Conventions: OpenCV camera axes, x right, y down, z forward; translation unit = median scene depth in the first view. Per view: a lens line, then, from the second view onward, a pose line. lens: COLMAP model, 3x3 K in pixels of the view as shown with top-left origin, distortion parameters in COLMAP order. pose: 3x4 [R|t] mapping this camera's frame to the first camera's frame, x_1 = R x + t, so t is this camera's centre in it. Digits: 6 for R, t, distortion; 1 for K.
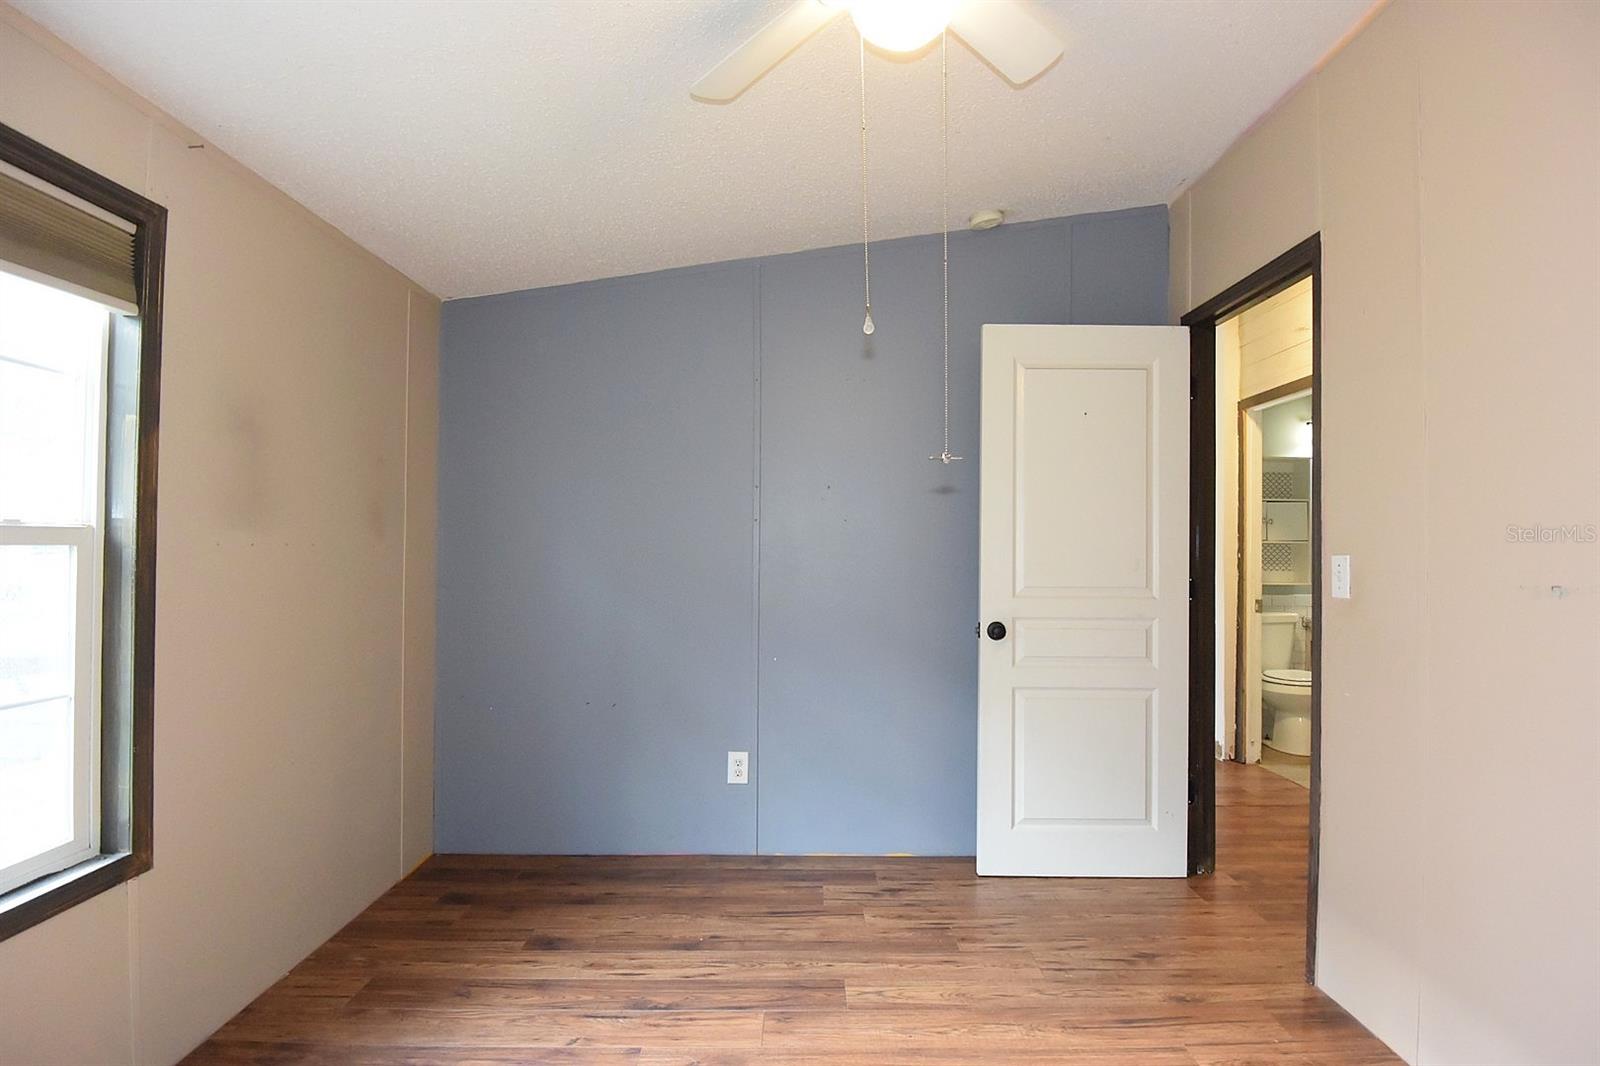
lens RADIAL K [[822.6, 0, 800.1], [0, 822.6, 534.9], [0, 0, 1]] dist [-0.028999, -0.004024]
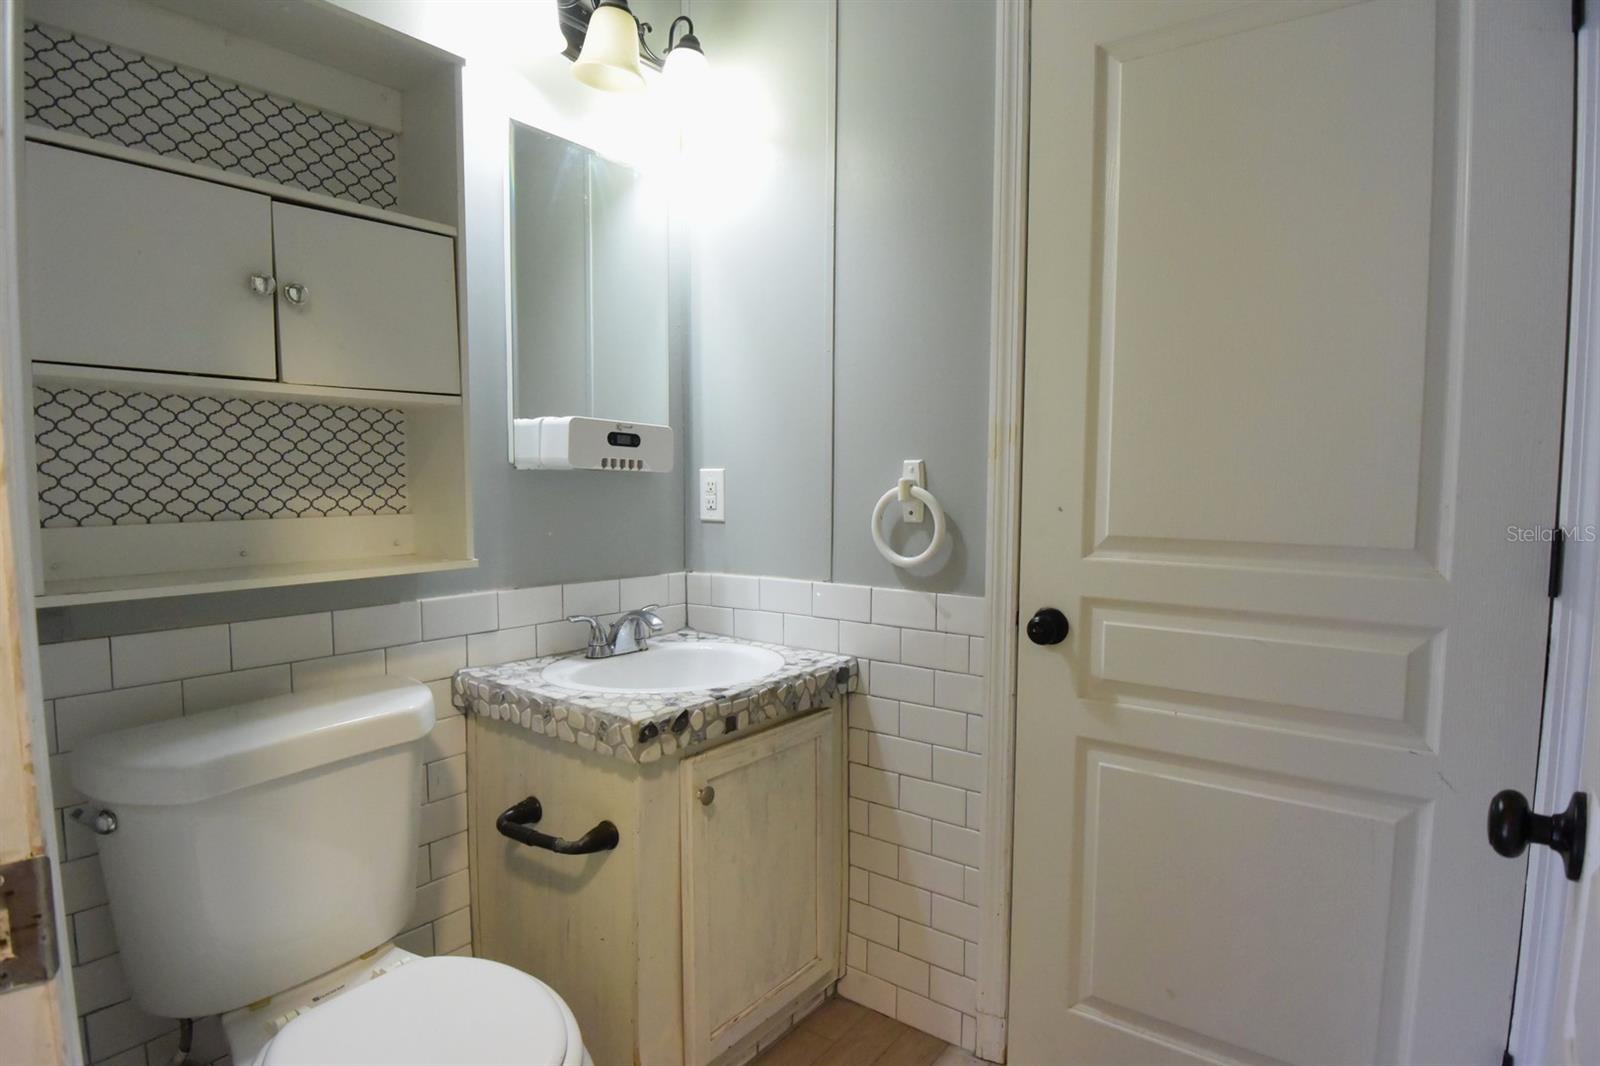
lens RADIAL K [[822.6, 0, 796.4], [0, 822.6, 539.1], [0, 0, 1]] dist [-0.028999, -0.004024]
pose [[0.782267, 0.038382, -0.621760, 0.438692], [0.011306, 0.997061, 0.075774, 0.018489], [0.622841, -0.066305, 0.779534, 0.475899]]
